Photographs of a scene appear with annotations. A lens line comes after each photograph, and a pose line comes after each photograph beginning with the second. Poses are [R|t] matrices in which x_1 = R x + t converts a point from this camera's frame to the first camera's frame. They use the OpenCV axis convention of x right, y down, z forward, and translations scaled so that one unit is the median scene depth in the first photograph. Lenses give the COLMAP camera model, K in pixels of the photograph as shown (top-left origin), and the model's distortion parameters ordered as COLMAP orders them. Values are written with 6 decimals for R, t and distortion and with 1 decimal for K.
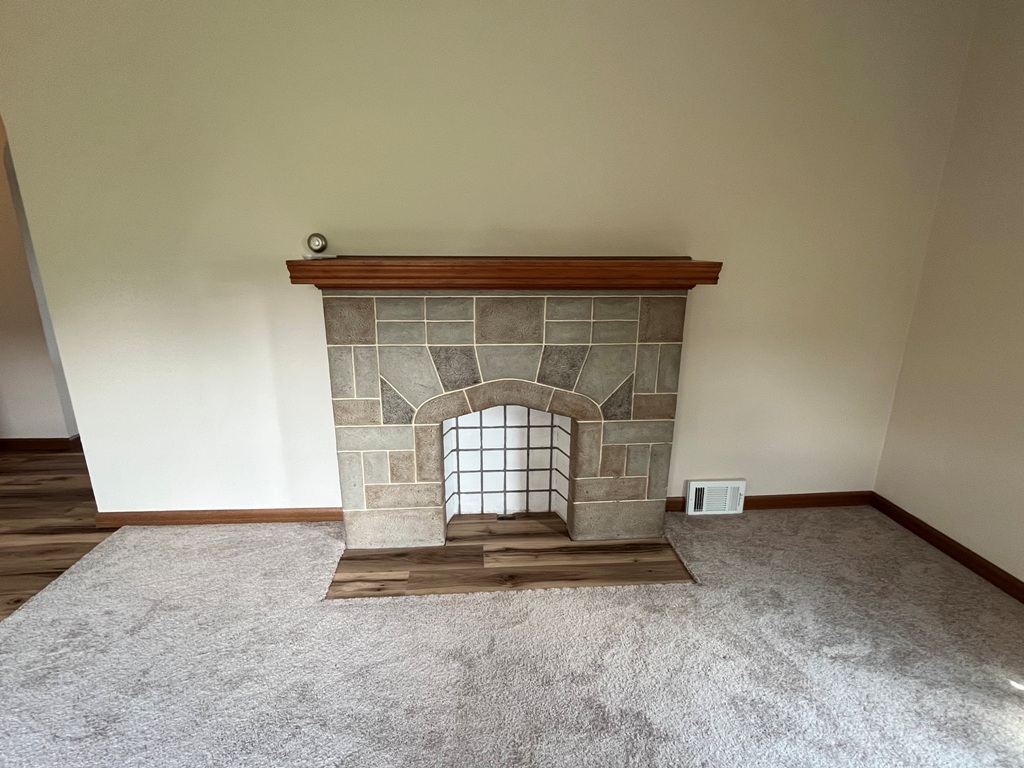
lens RADIAL K [[491.3, 0, 512.0], [0, 491.3, 384.0], [0, 0, 1]] dist [-0.003690, 0.000087]
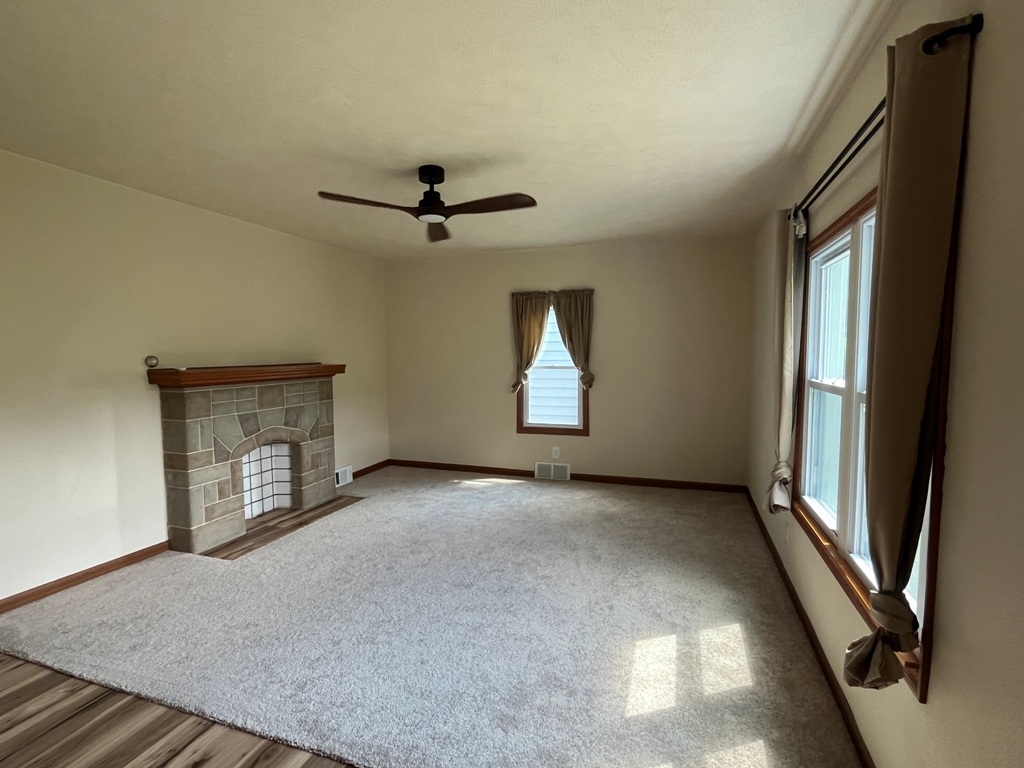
lens RADIAL K [[491.3, 0, 512.0], [0, 491.3, 384.0], [0, 0, 1]] dist [-0.003690, 0.000087]
pose [[0.400337, -0.071396, 0.913582, -1.377860], [0.254708, 0.966344, -0.036095, 0.137013], [-0.880258, 0.247147, 0.405048, -0.653993]]
